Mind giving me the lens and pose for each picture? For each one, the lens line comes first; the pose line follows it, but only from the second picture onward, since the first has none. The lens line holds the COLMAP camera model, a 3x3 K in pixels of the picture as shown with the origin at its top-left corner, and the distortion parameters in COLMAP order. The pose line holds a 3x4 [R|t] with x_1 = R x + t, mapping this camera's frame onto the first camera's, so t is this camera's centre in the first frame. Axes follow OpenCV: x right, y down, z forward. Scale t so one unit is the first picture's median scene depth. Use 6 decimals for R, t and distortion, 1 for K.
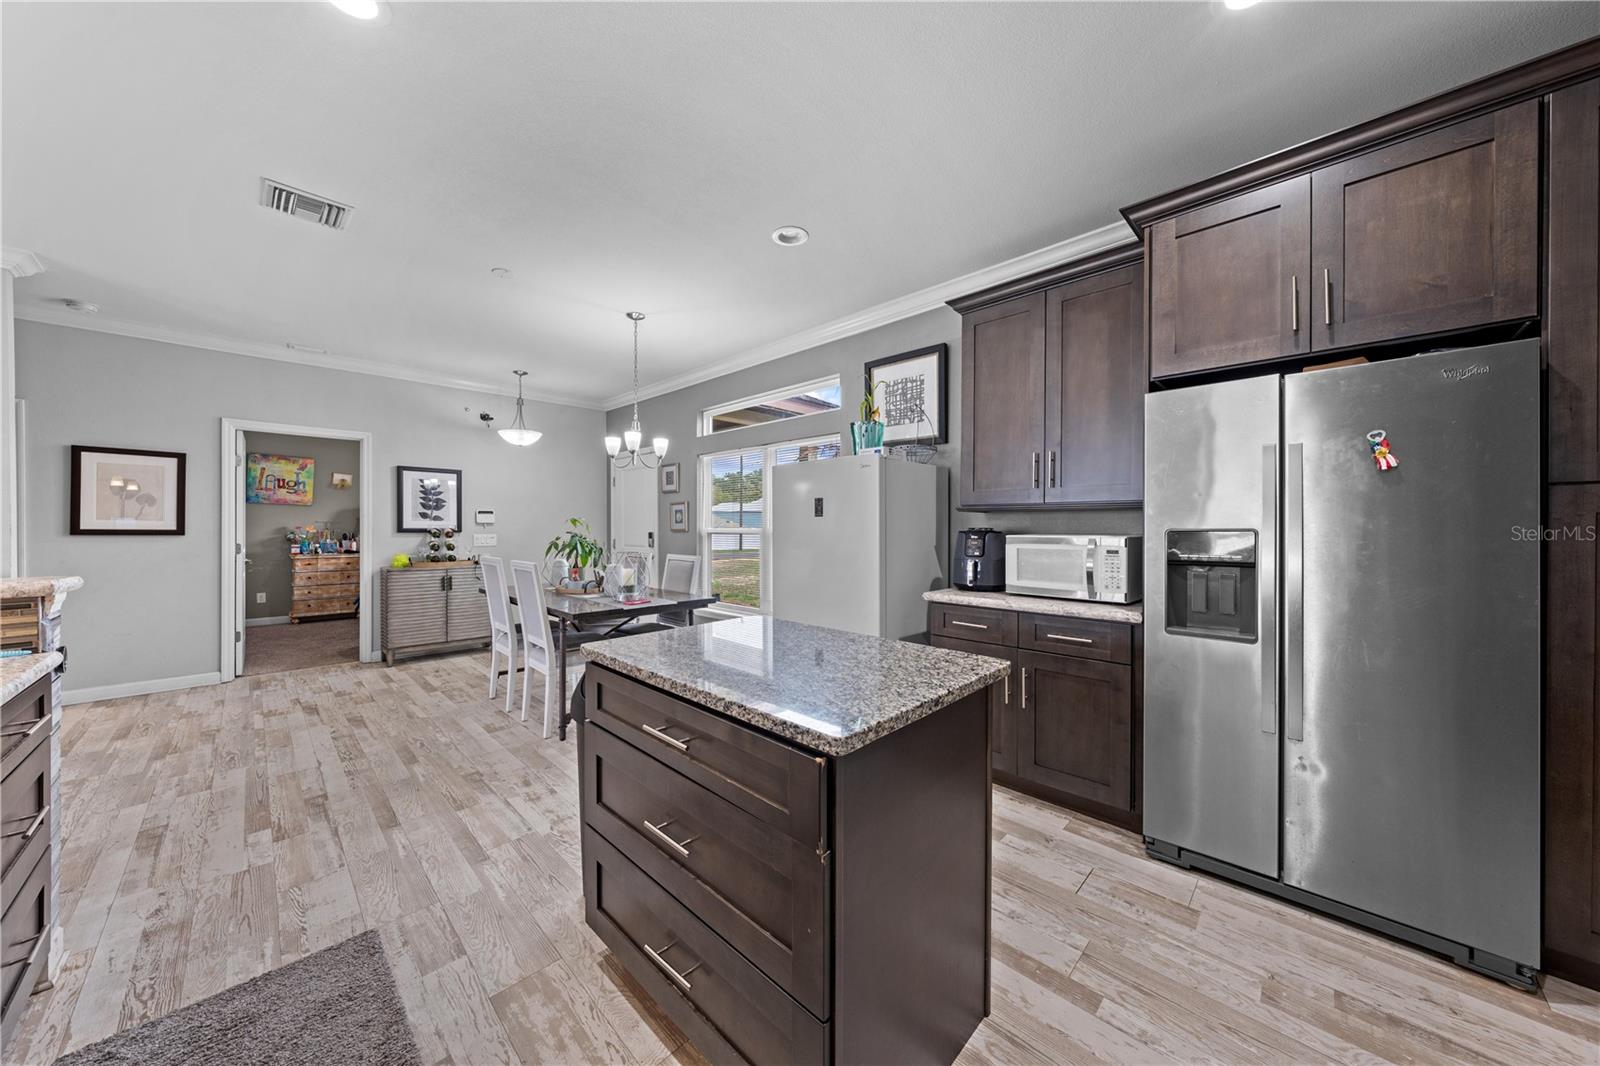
lens RADIAL K [[540.6, 0, 802.4], [0, 540.6, 529.2], [0, 0, 1]] dist [-0.002147, -0.000082]
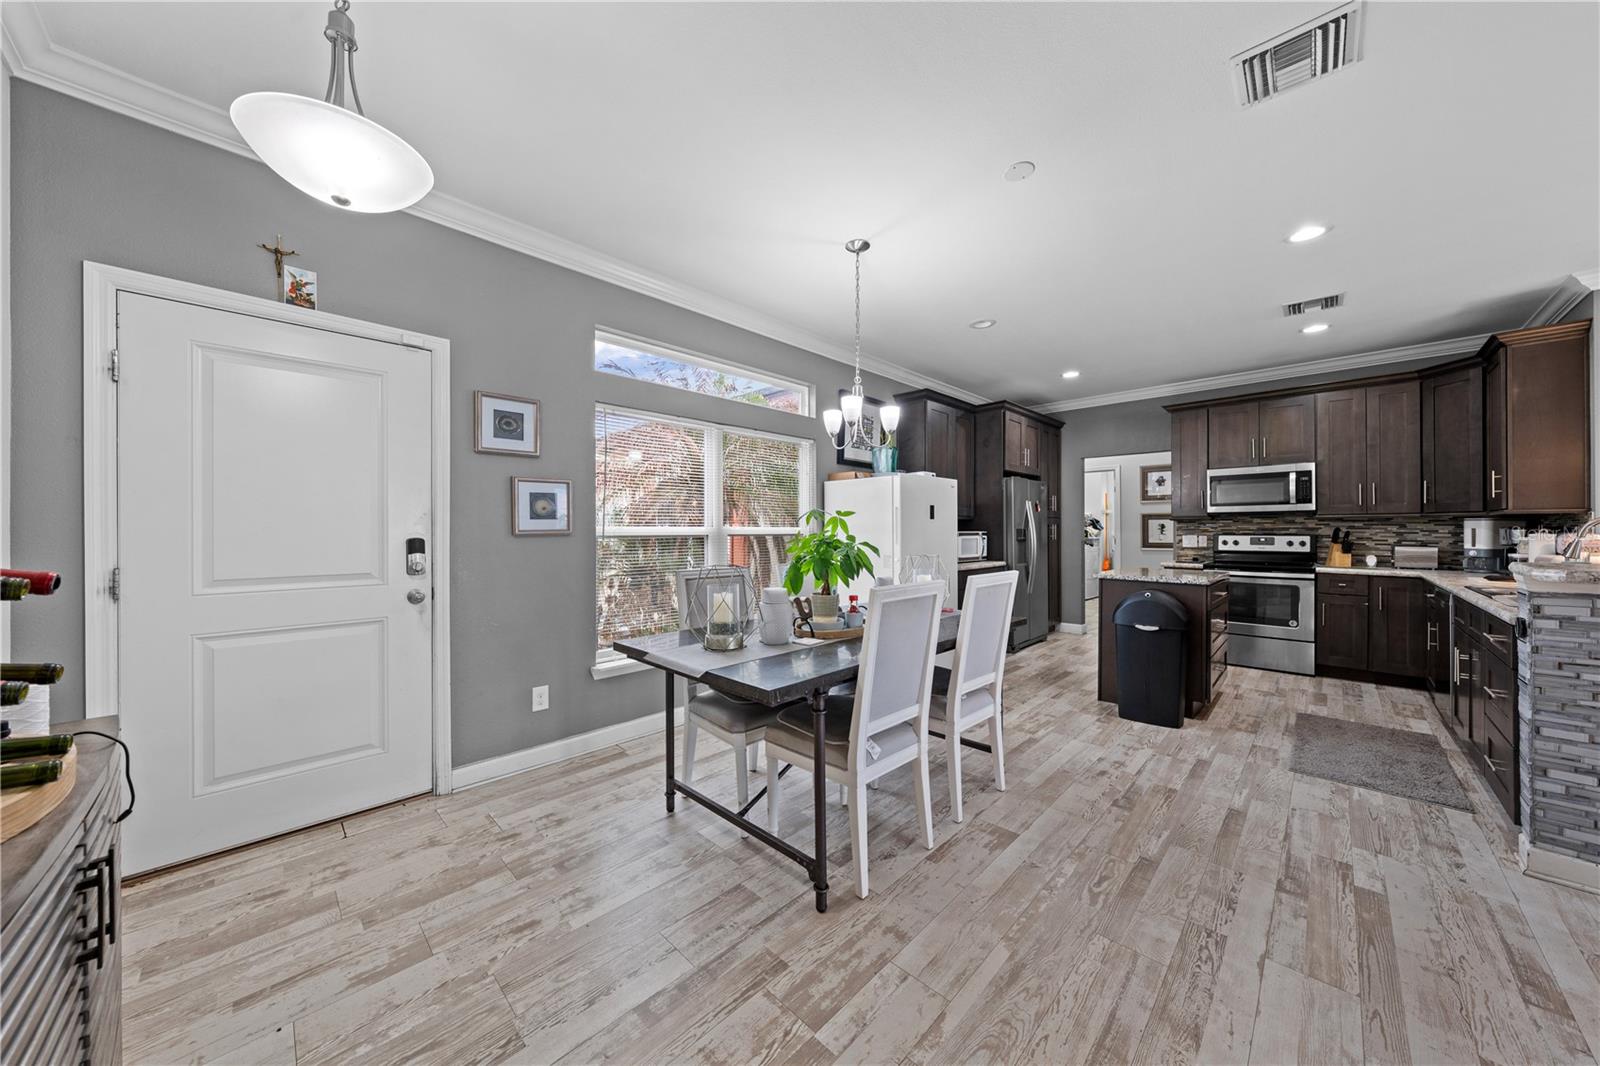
lens RADIAL K [[540.6, 0, 802.4], [0, 540.6, 529.2], [0, 0, 1]] dist [-0.002147, -0.000082]
pose [[0.004303, 0.001159, 0.999990, -1.599903], [0.006031, 0.999981, -0.001185, 0.001319], [-0.999973, 0.006036, 0.004296, 1.620261]]
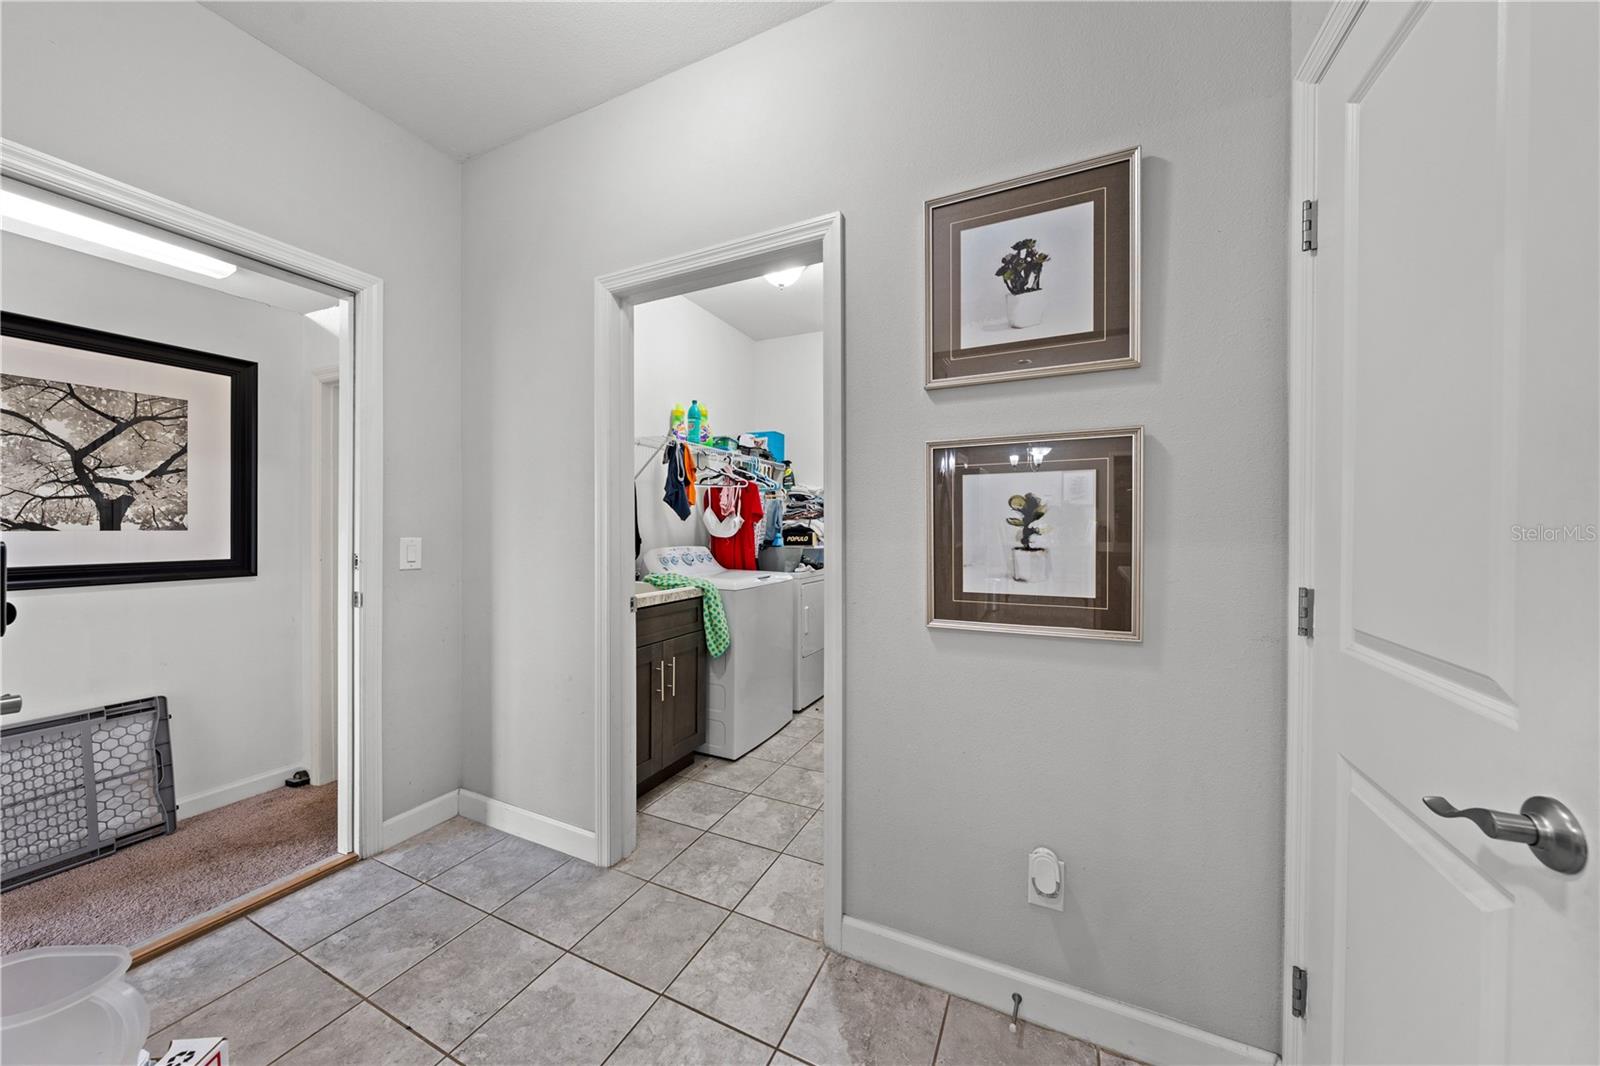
lens RADIAL K [[546.6, 0, 802.5], [0, 546.6, 531.2], [0, 0, 1]] dist [-0.001733, -0.000100]
pose [[-0.378694, -0.020764, 0.925289, 0.793148], [0.007140, 0.999653, 0.025355, 0.001332], [-0.925494, 0.016209, -0.378414, 0.175000]]
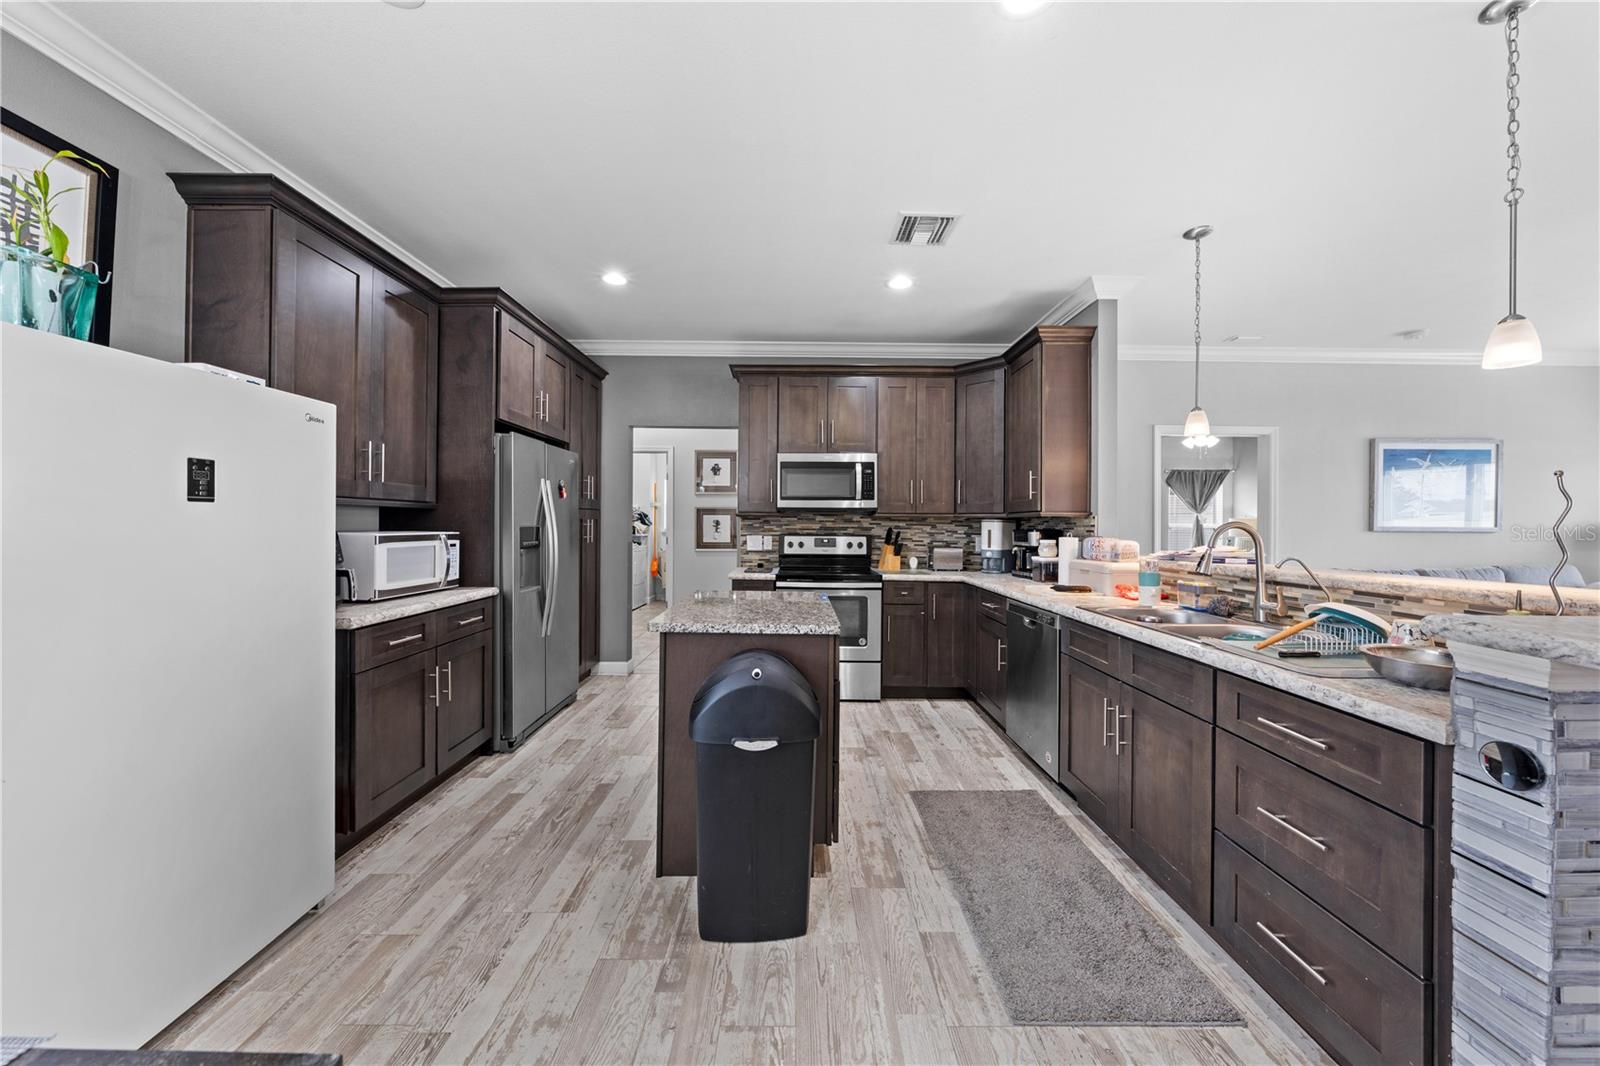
lens RADIAL K [[544.3, 0, 800.3], [0, 544.3, 523.5], [0, 0, 1]] dist [-0.002418, -0.000061]
pose [[-0.702791, -0.005638, 0.711374, -0.752114], [-0.005024, 0.999983, 0.002962, -0.012132], [-0.711379, -0.001492, -0.702807, 1.188211]]
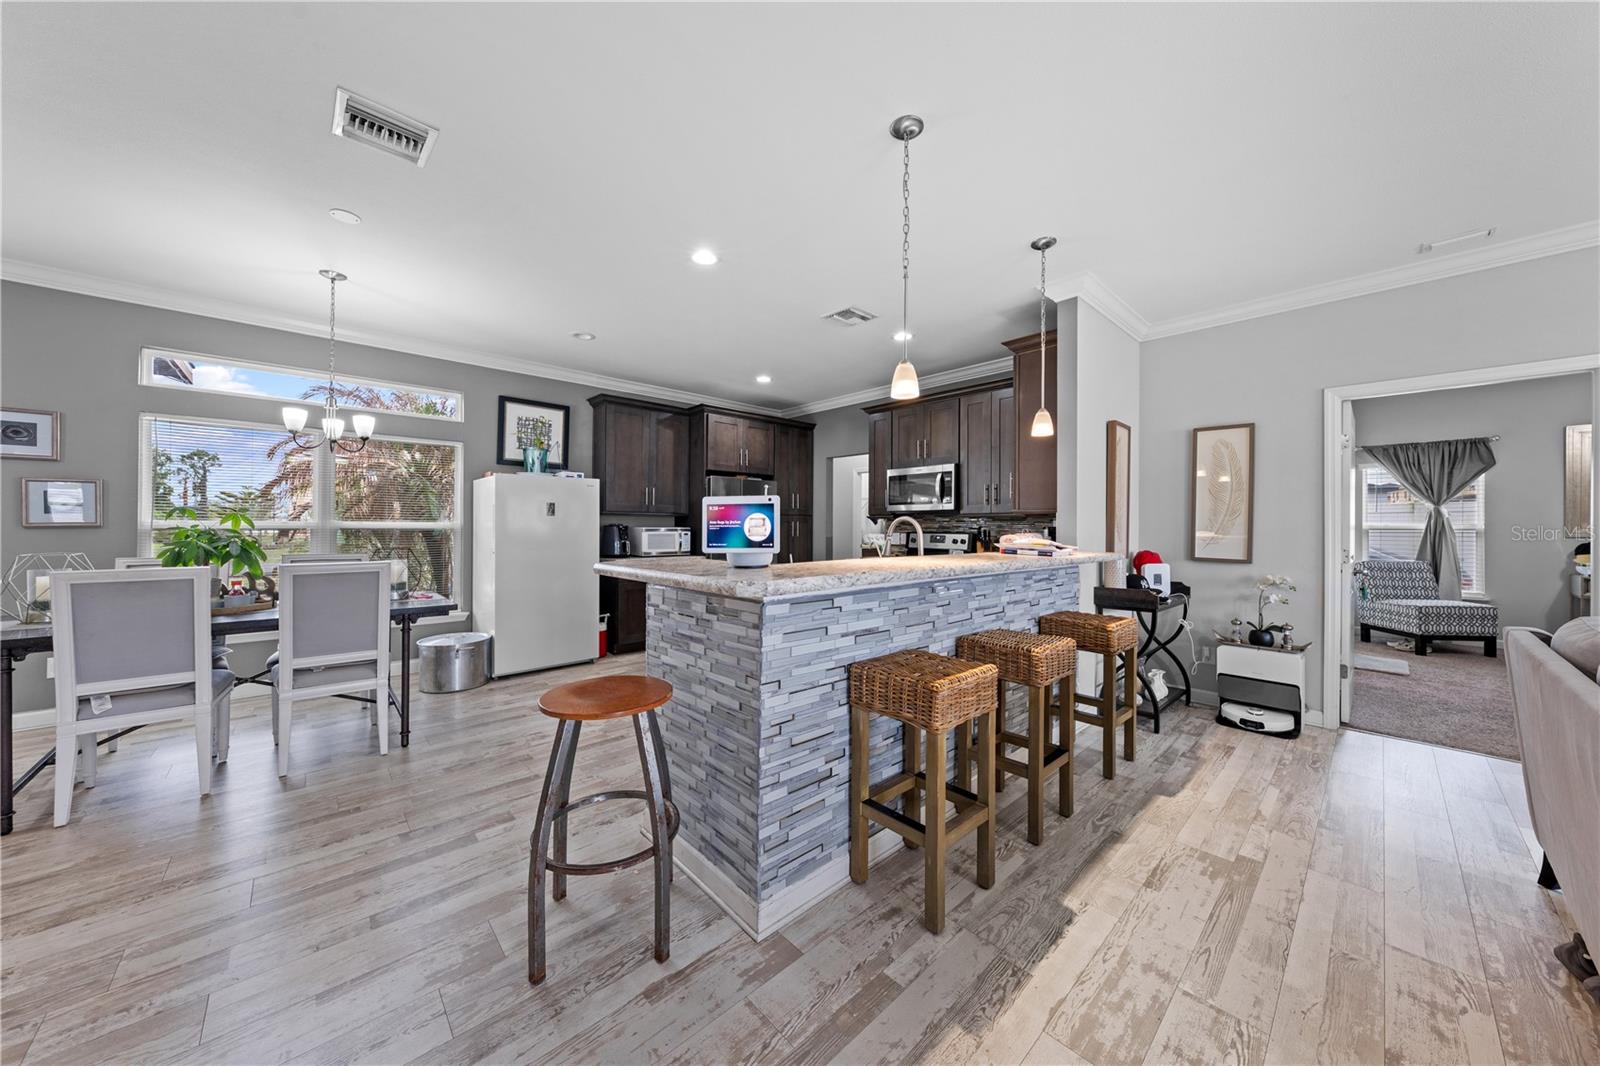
lens RADIAL K [[540.6, 0, 802.4], [0, 540.6, 529.2], [0, 0, 1]] dist [-0.002147, -0.000082]
pose [[0.051195, -0.009018, 0.998648, -1.689675], [-0.001249, 0.999958, 0.009094, -0.002390], [-0.998688, -0.001713, 0.051181, 0.317885]]
